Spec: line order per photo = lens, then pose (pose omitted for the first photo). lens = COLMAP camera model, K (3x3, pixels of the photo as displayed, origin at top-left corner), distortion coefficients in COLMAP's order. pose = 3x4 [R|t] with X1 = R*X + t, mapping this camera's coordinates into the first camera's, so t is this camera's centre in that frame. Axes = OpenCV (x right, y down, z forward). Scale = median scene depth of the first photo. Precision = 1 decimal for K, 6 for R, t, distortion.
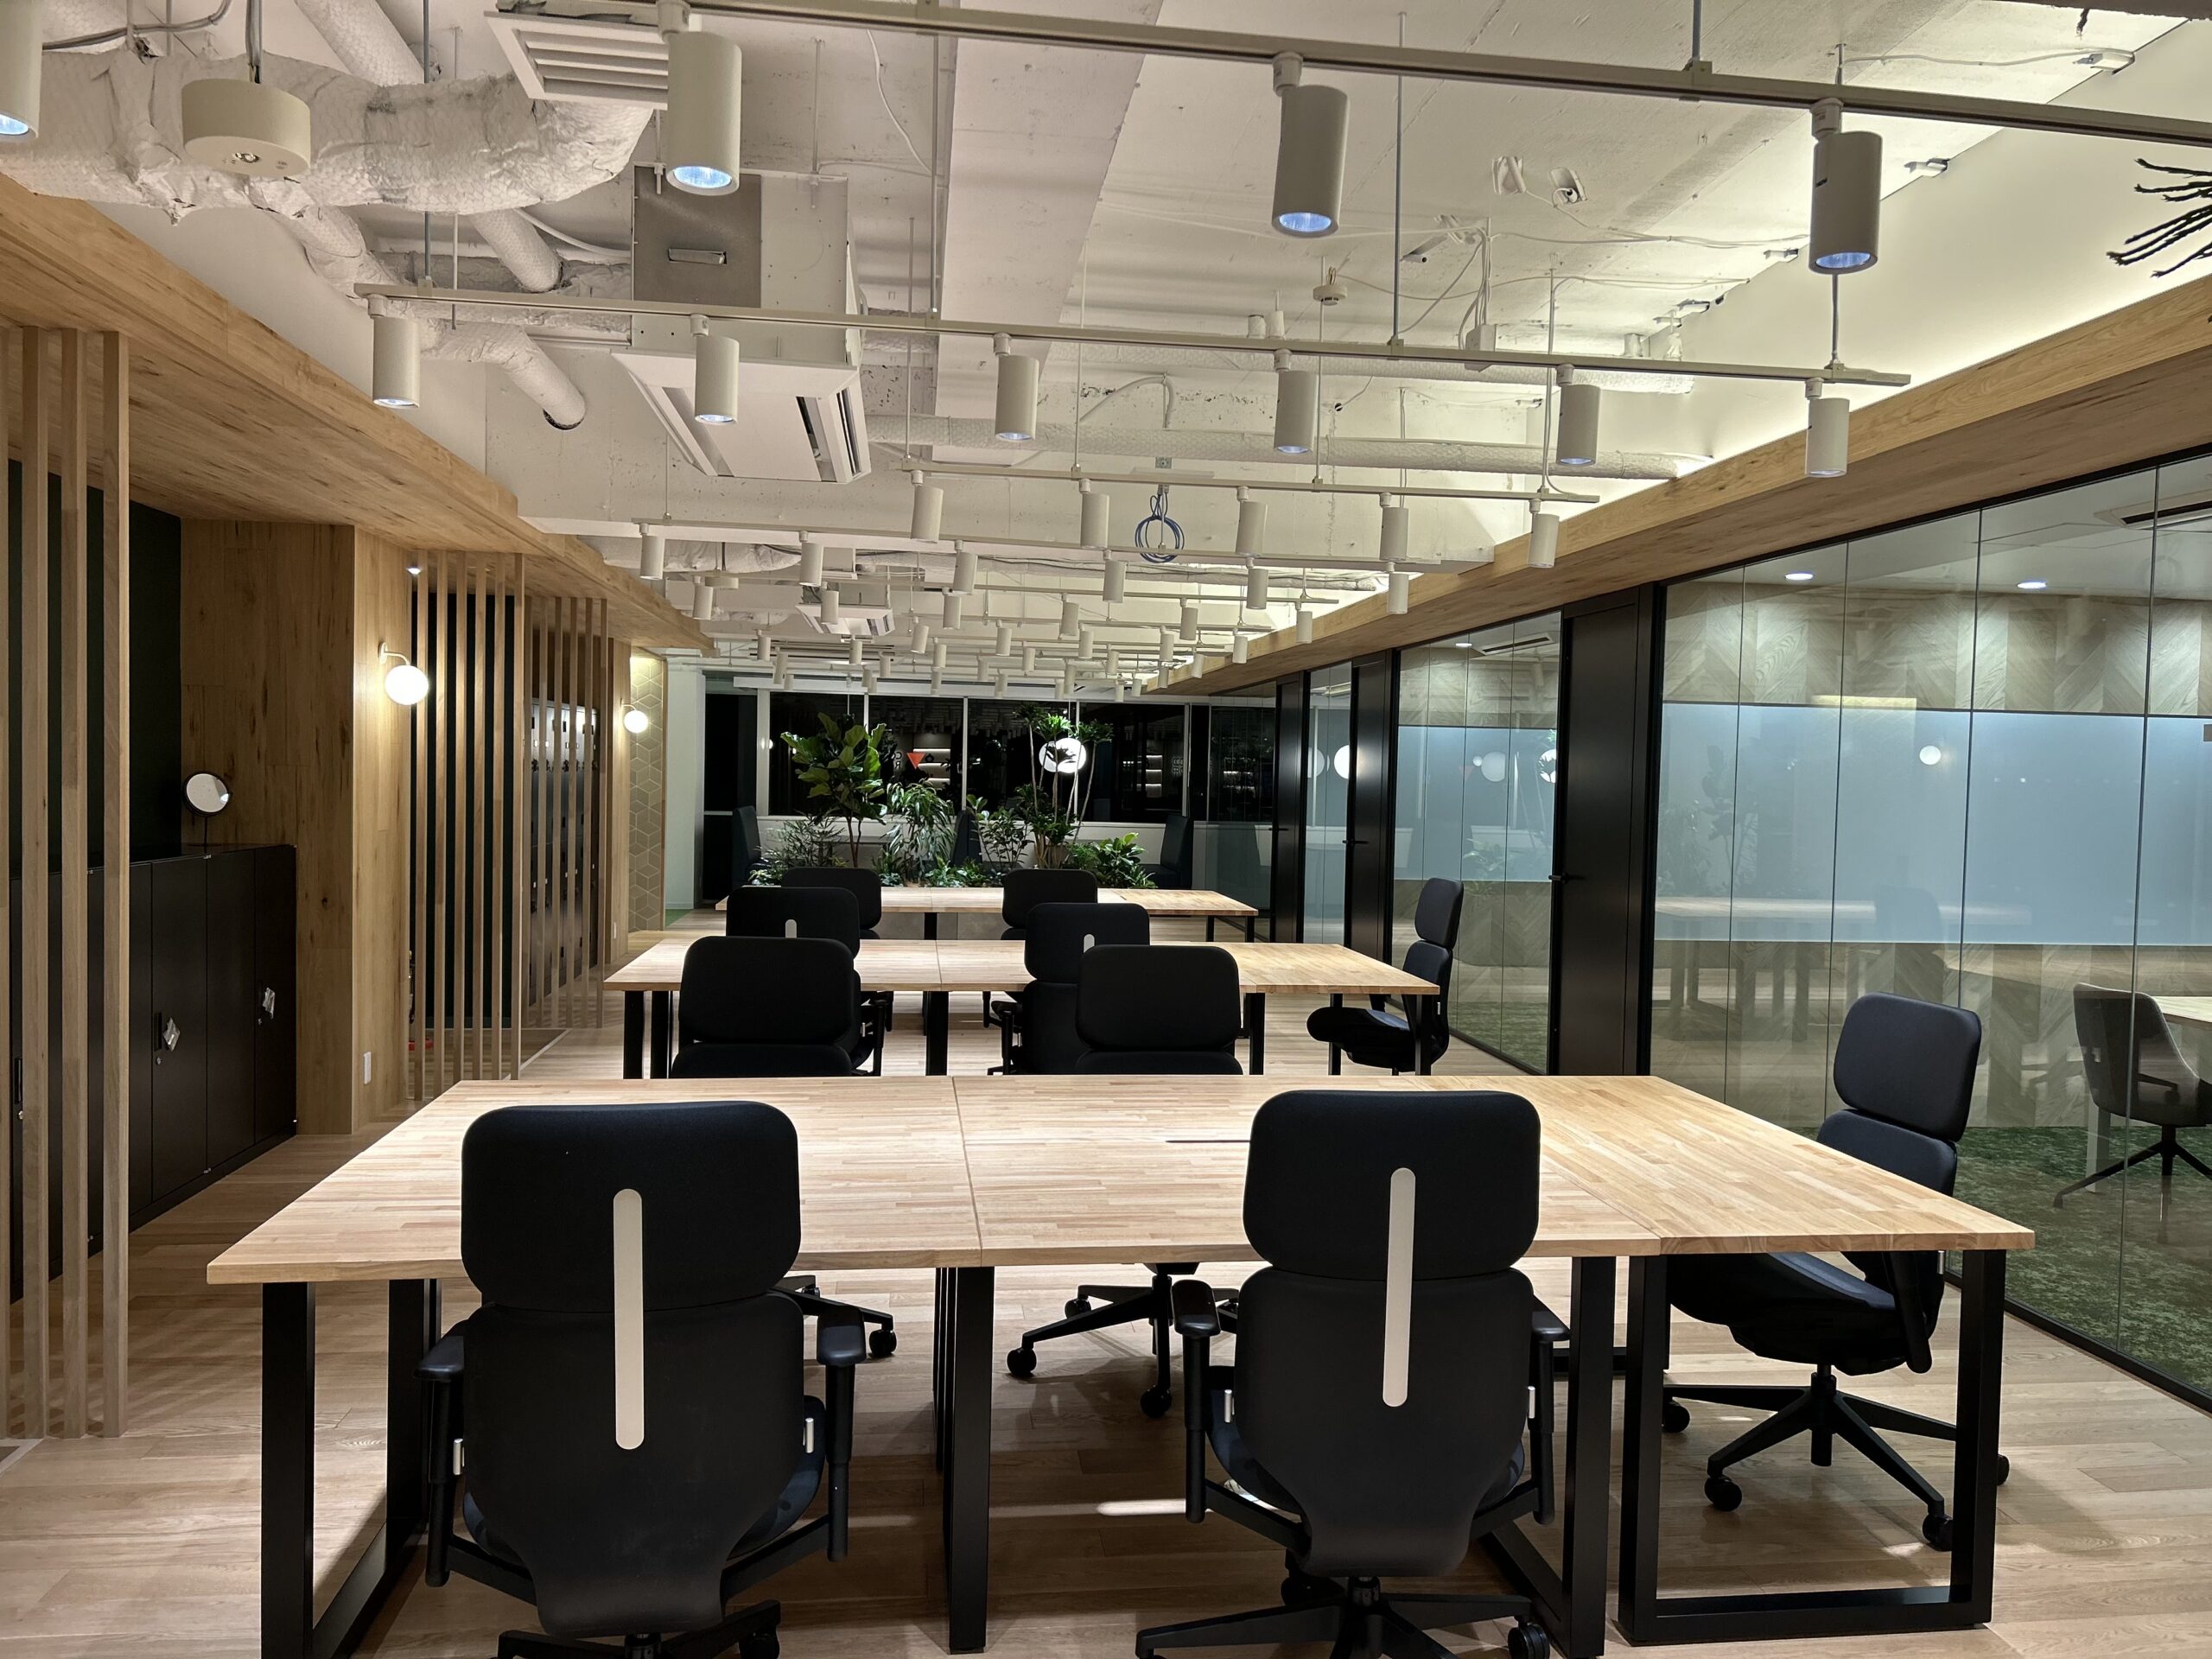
lens RADIAL K [[1665.1, 0, 1127.7], [0, 1665.1, 847.1], [0, 0, 1]] dist [0.046069, -0.044271]
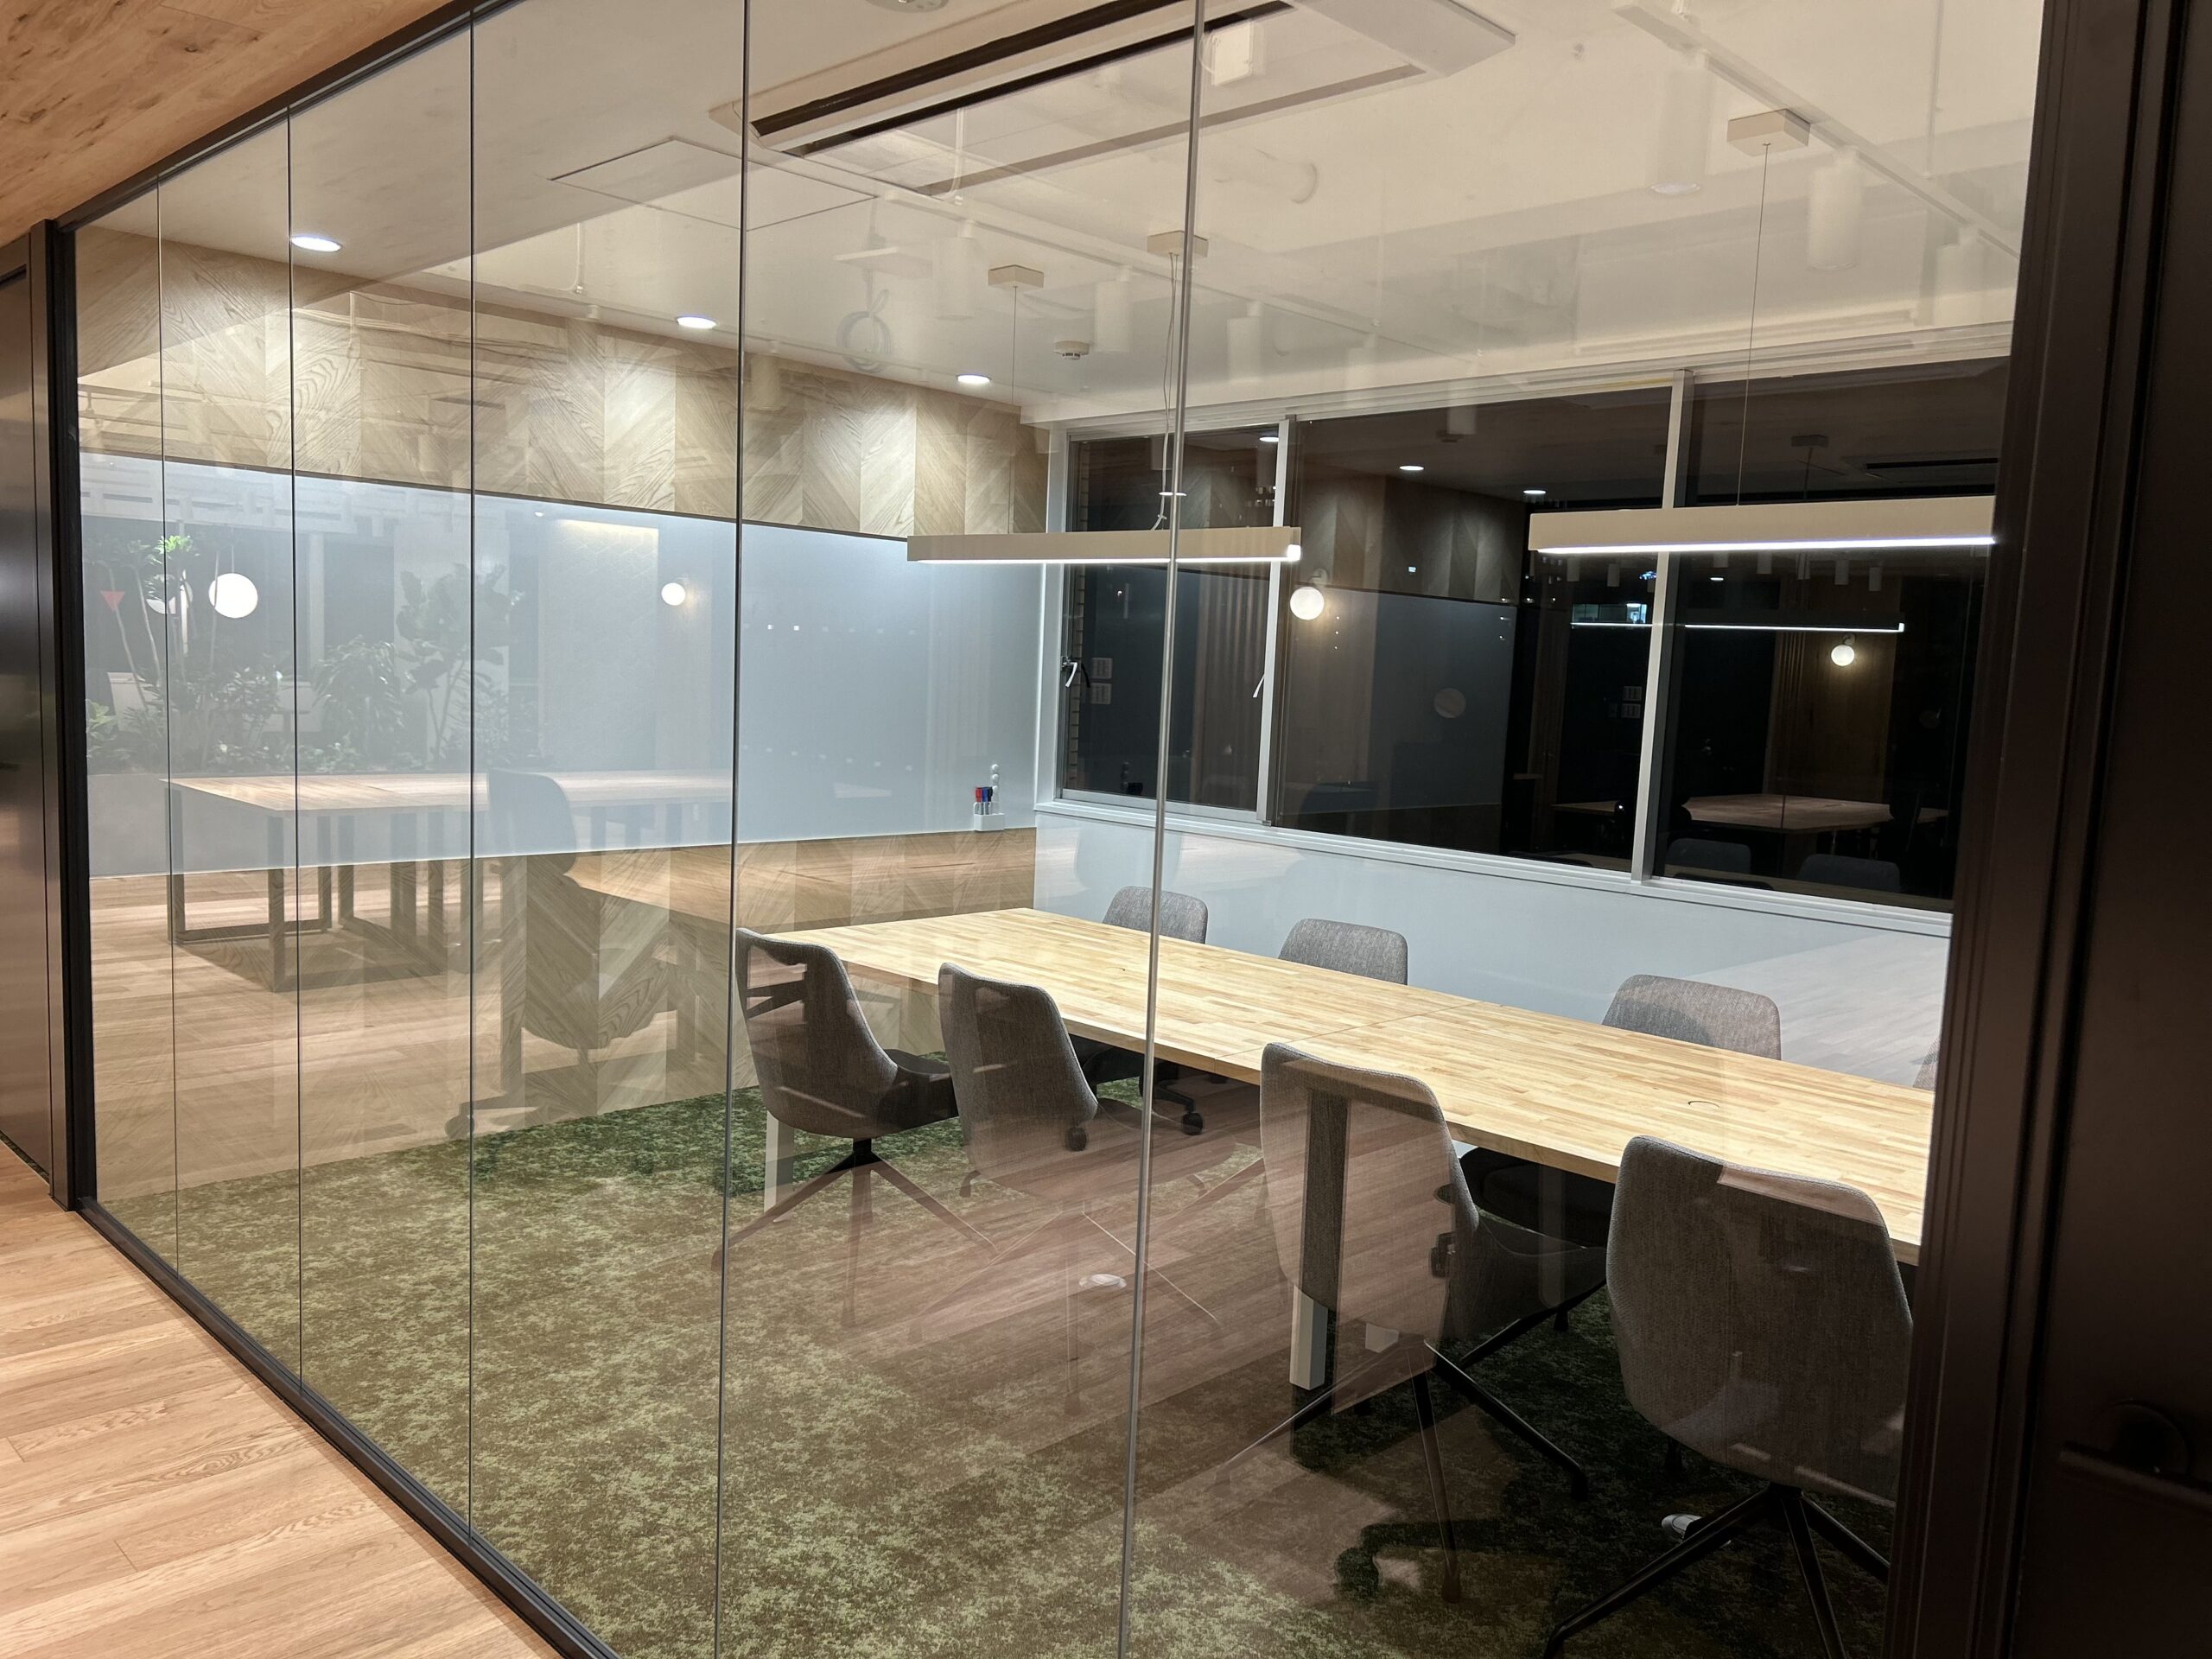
lens RADIAL K [[1665.1, 0, 1111.4], [0, 1665.1, 825.0], [0, 0, 1]] dist [0.046069, -0.044271]
pose [[0.790736, -0.046746, 0.610370, 0.217274], [-0.000077, 0.997073, 0.076461, -0.004874], [-0.612158, -0.060507, 0.788417, 0.309067]]
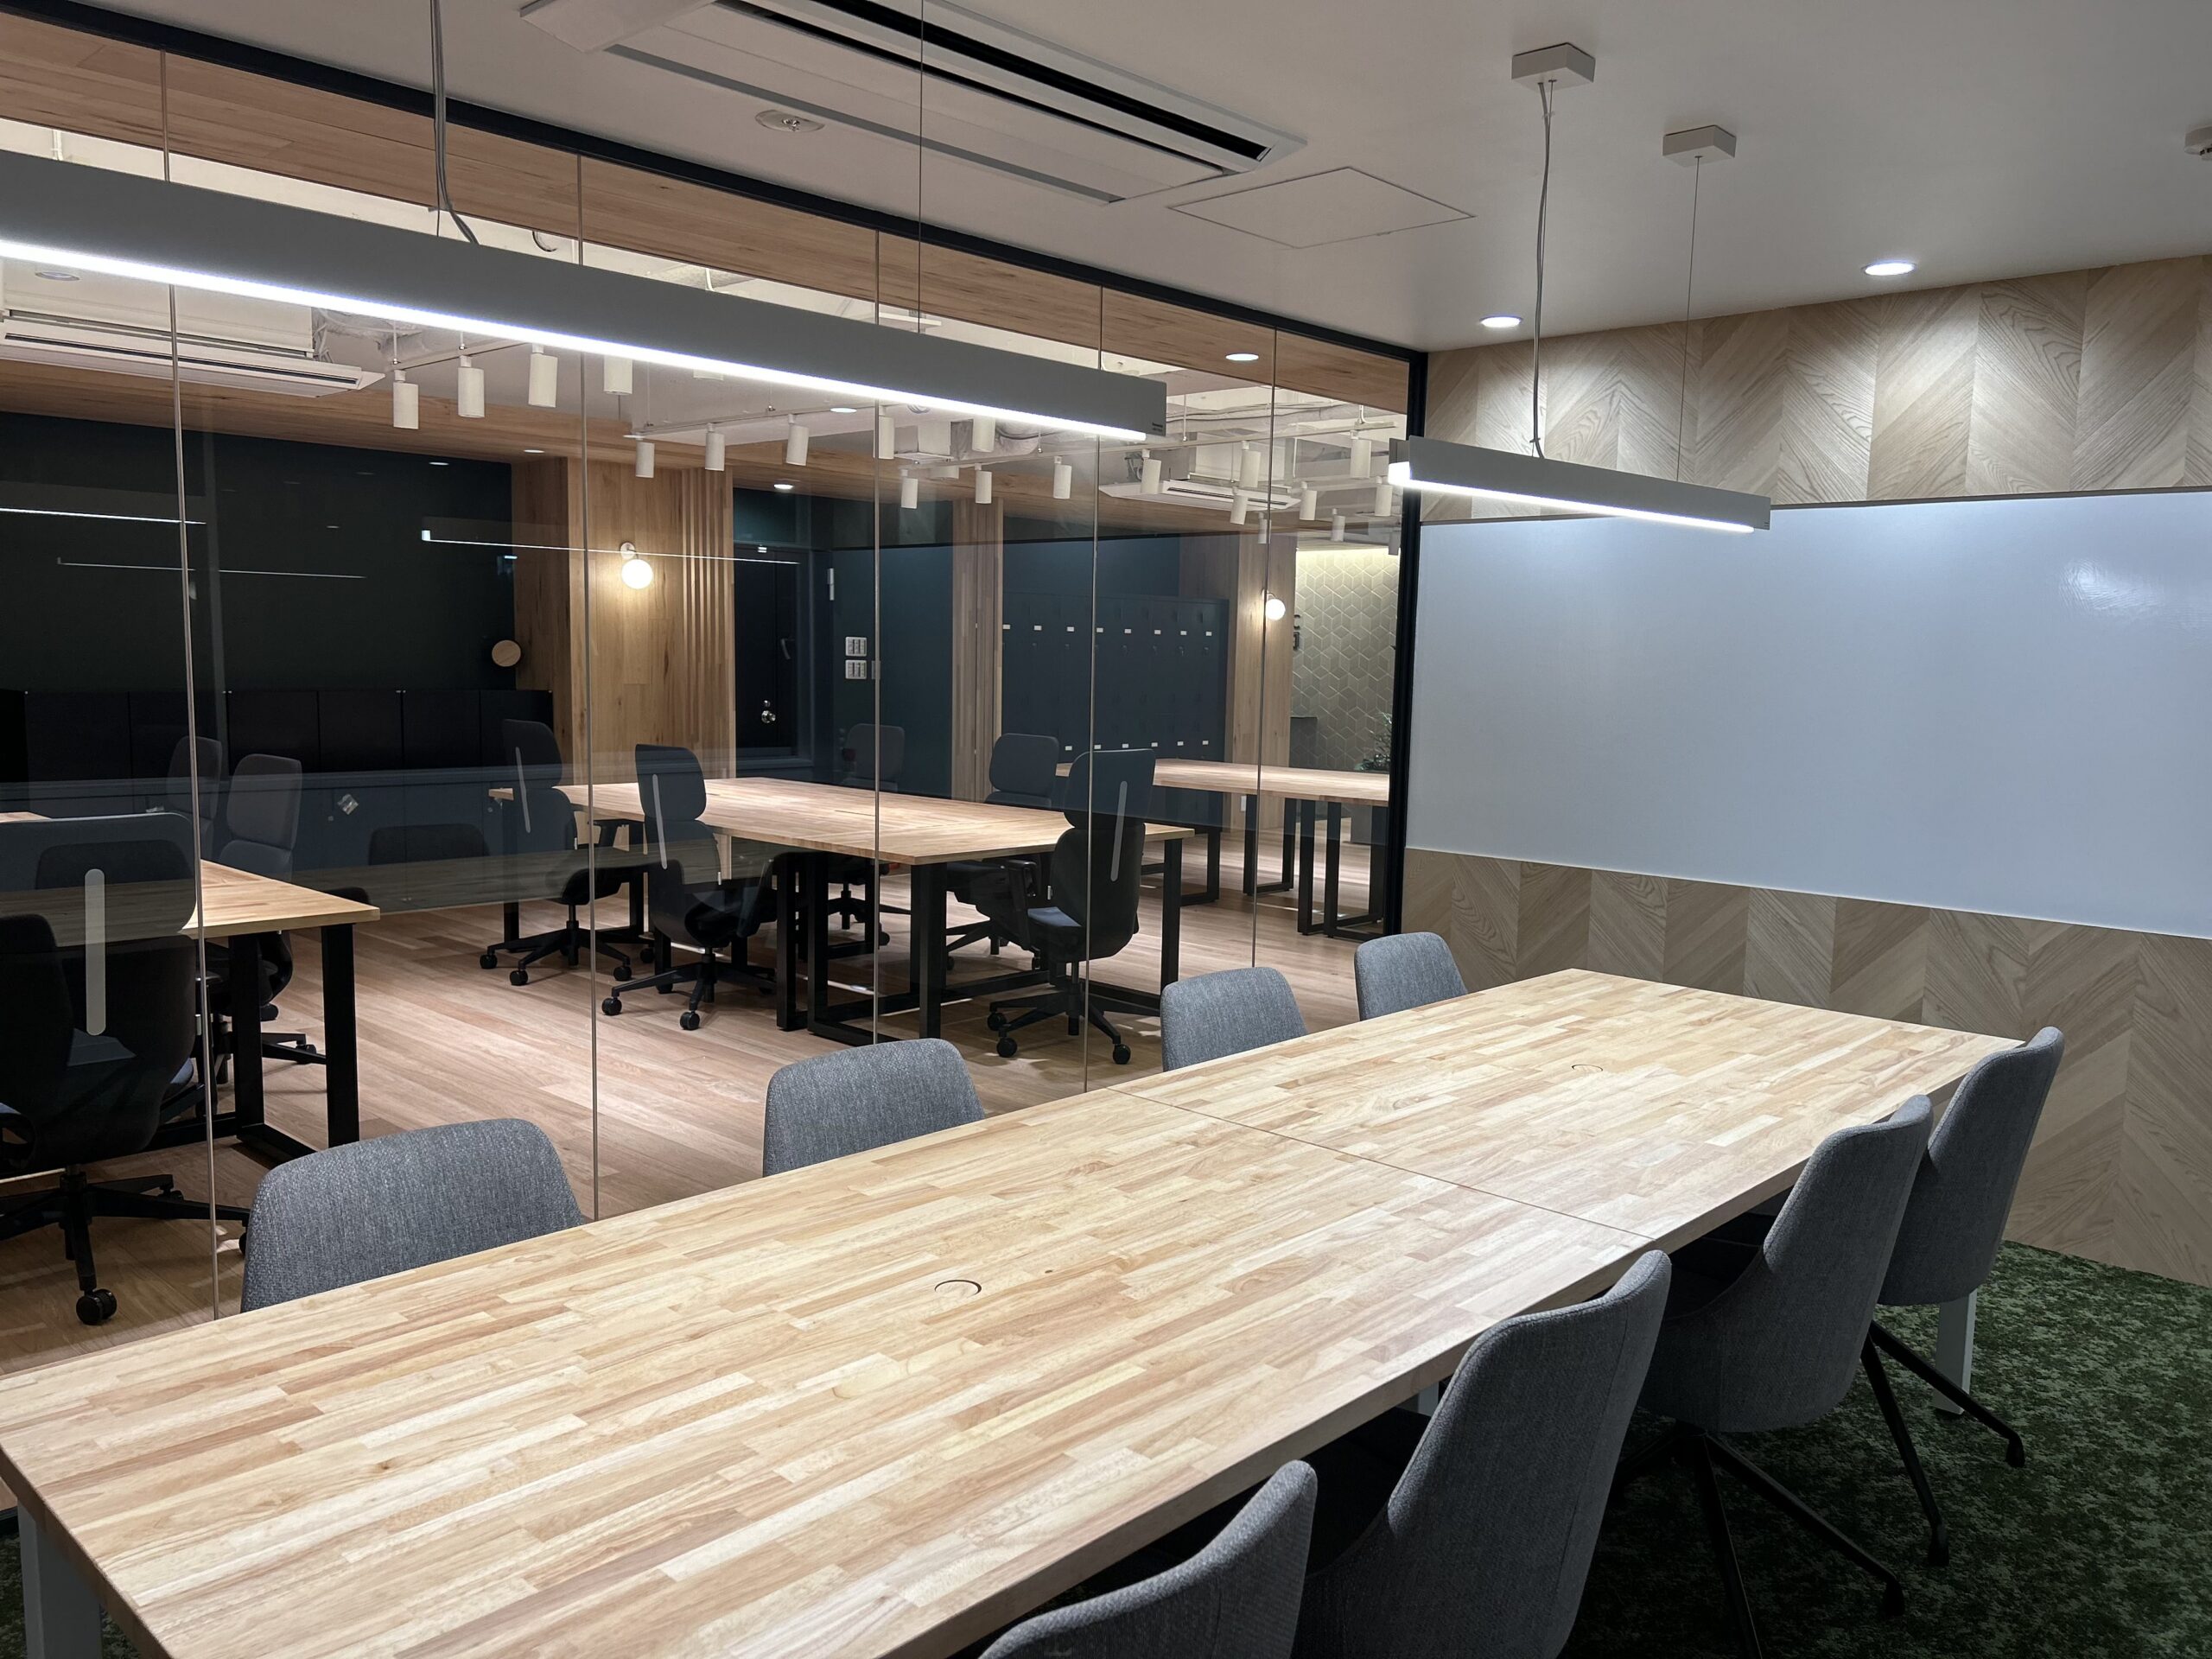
lens RADIAL K [[1665.1, 0, 1106.4], [0, 1665.1, 839.9], [0, 0, 1]] dist [0.046069, -0.044271]
pose [[0.632314, 0.067205, -0.771791, 0.715649], [-0.034233, 0.997681, 0.058828, 0.009967], [0.773955, -0.010777, 0.633149, 0.386998]]
